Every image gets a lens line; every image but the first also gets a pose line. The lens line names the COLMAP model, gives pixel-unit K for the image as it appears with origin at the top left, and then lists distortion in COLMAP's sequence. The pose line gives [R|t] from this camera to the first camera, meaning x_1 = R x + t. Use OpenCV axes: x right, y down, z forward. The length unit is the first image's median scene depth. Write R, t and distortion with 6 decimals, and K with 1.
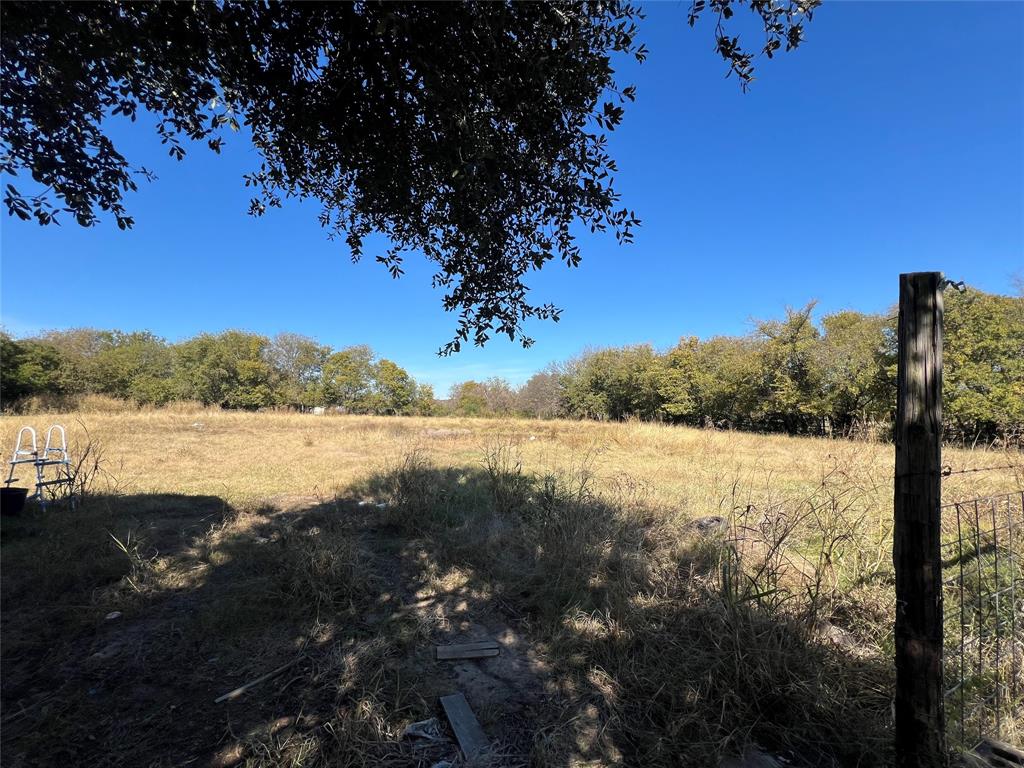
lens RADIAL K [[409.0, 0, 513.1], [0, 409.0, 385.5], [0, 0, 1]] dist [-0.001869, 0.000080]
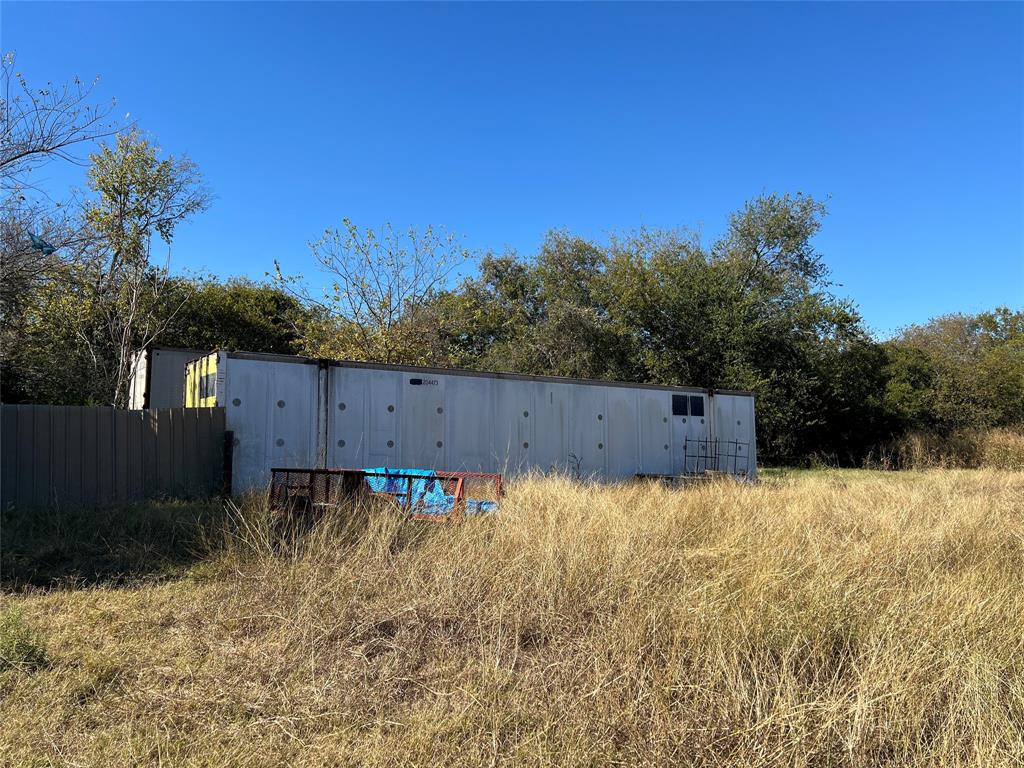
lens RADIAL K [[757.4, 0, 512.0], [0, 757.4, 384.0], [0, 0, 1]] dist [0.080666, -0.112296]
pose [[0.256645, -0.080880, -0.963116, -1.889904], [0.049438, 0.996287, -0.070491, 0.024938], [0.965241, -0.029523, 0.259690, 1.273689]]
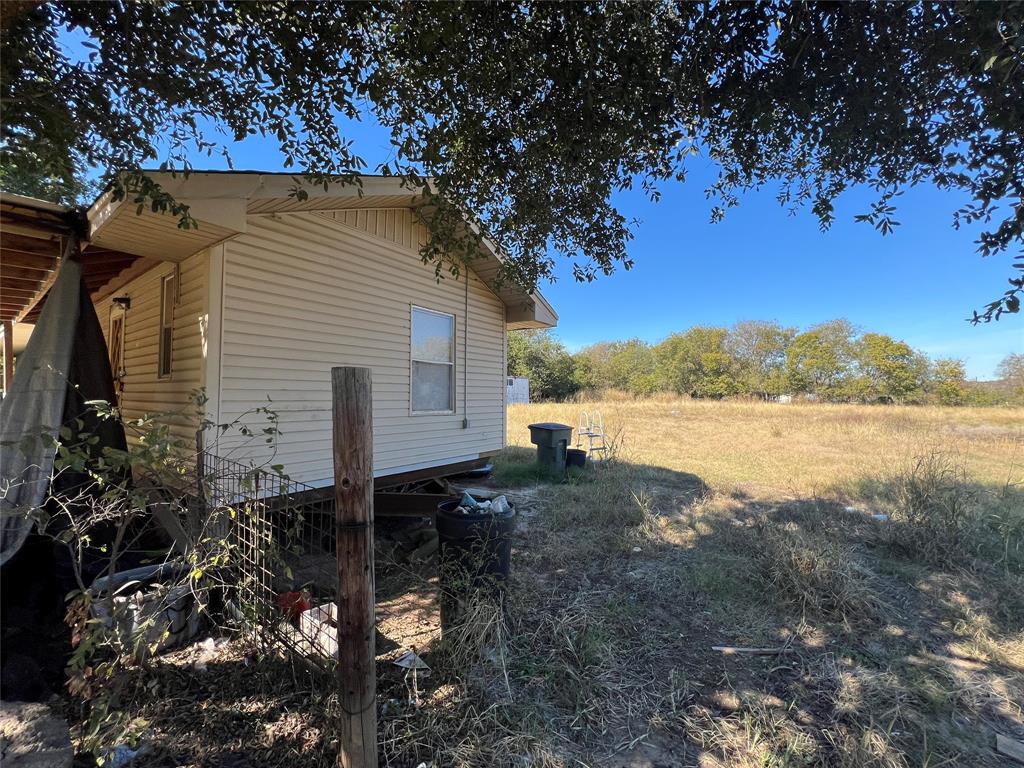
lens RADIAL K [[409.0, 0, 513.1], [0, 409.0, 385.5], [0, 0, 1]] dist [-0.001869, 0.000080]
pose [[0.515624, -0.035691, -0.856071, 0.004927], [0.059520, 0.998210, -0.005767, -0.004893], [0.854745, -0.047980, 0.516826, -0.030699]]
